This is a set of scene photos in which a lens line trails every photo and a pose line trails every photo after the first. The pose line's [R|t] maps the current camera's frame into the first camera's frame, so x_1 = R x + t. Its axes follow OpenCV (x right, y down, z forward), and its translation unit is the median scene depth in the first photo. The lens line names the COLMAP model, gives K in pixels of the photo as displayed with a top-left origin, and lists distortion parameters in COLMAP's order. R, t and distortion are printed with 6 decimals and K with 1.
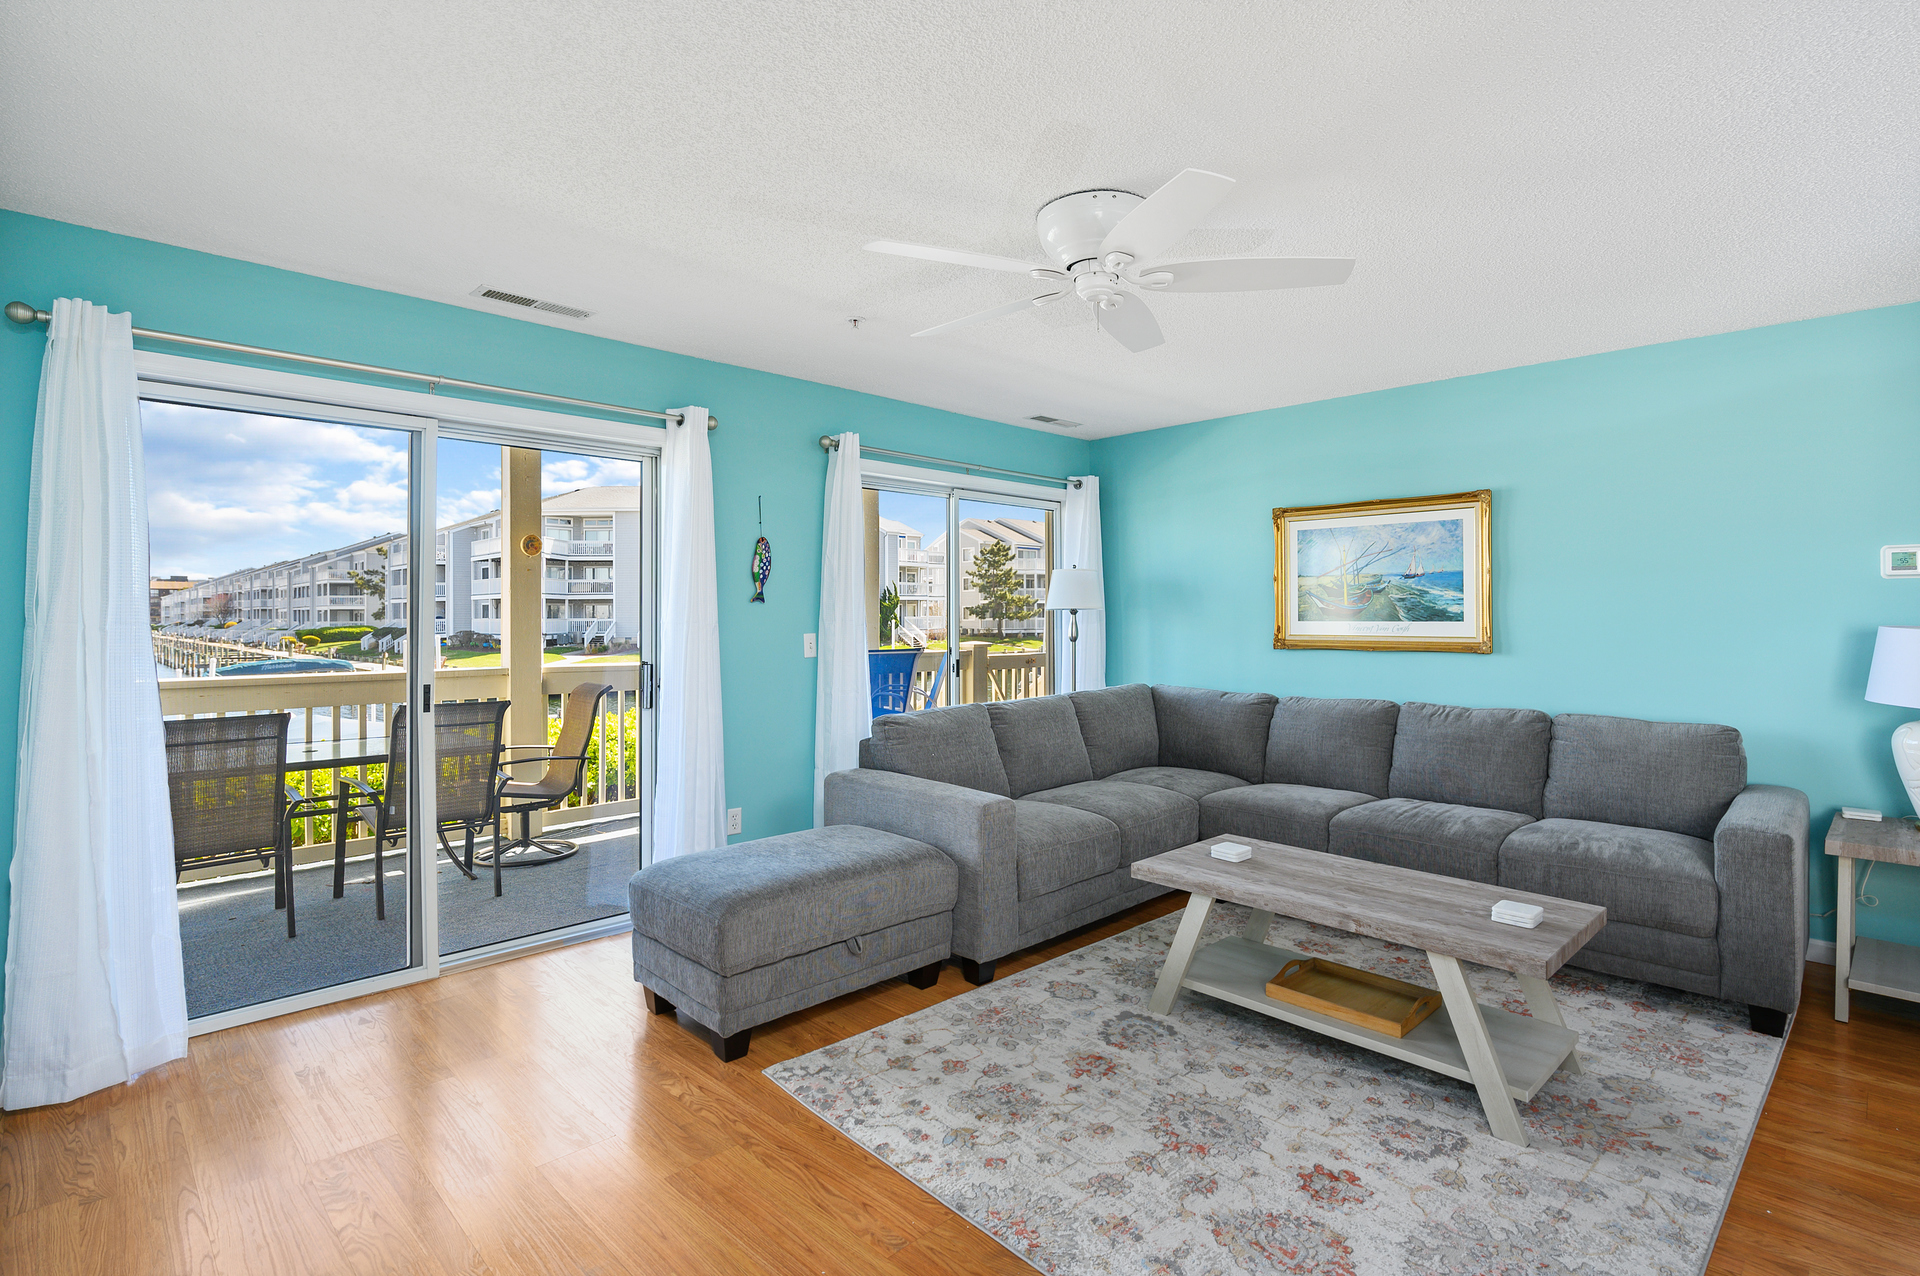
lens RADIAL K [[911.3, 0, 993.3], [0, 911.3, 614.3], [0, 0, 1]] dist [-0.006800, -0.000298]
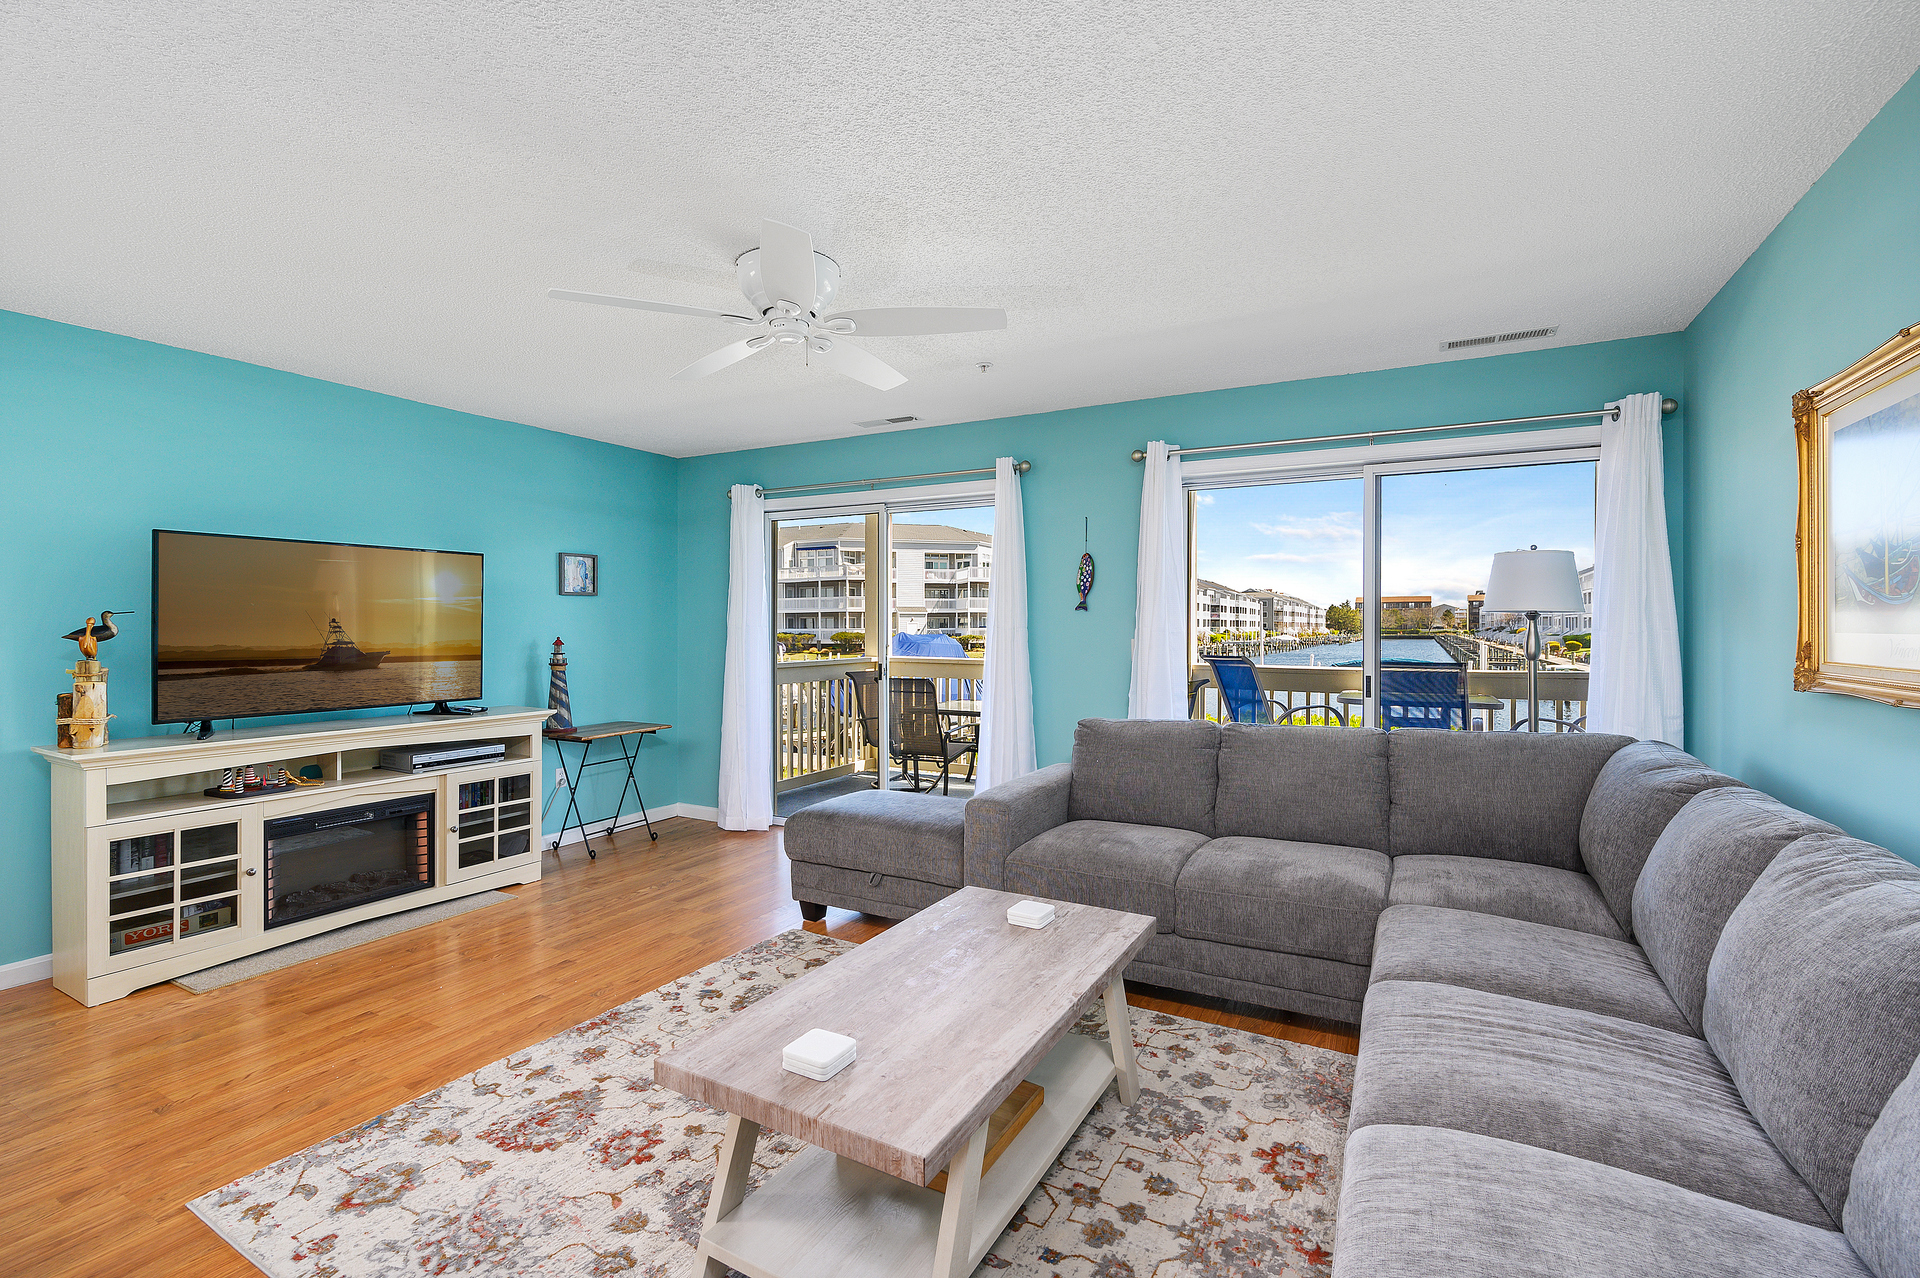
lens RADIAL K [[862.7, 0, 973.5], [0, 862.7, 627.3], [0, 0, 1]] dist [-0.001427, -0.000150]
pose [[0.288493, 0.004674, -0.957471, 0.600977], [0.002227, 0.999982, 0.005553, 0.001708], [0.957479, -0.003734, 0.288477, 0.448833]]
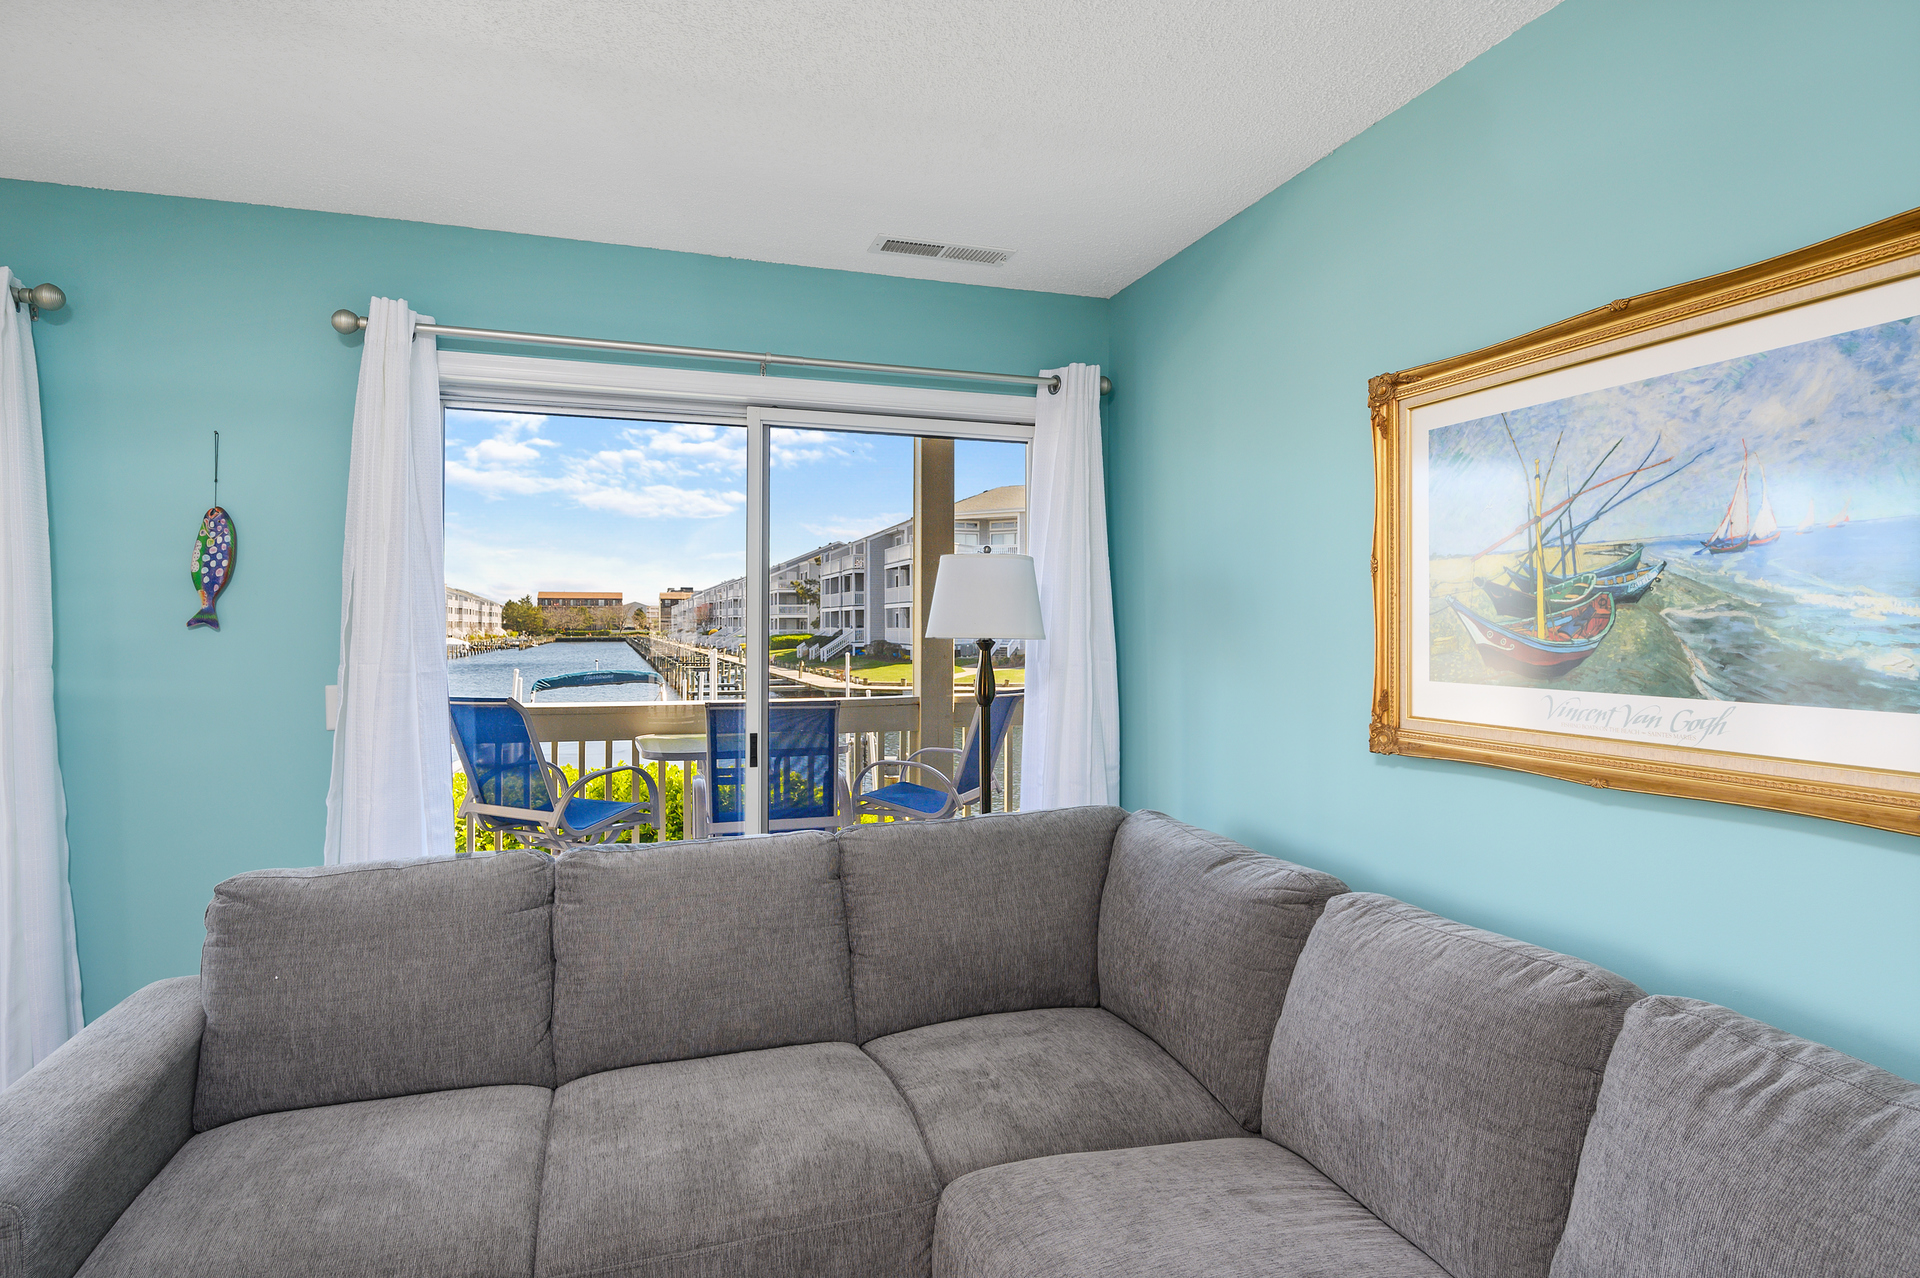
lens RADIAL K [[1051.1, 0, 970.6], [0, 1051.1, 628.6], [0, 0, 1]] dist [-0.008004, -0.001620]
pose [[0.891762, 0.005992, -0.452465, 0.348613], [-0.003940, 0.999977, 0.005476, -0.014244], [0.452487, -0.003101, 0.891766, 0.525728]]
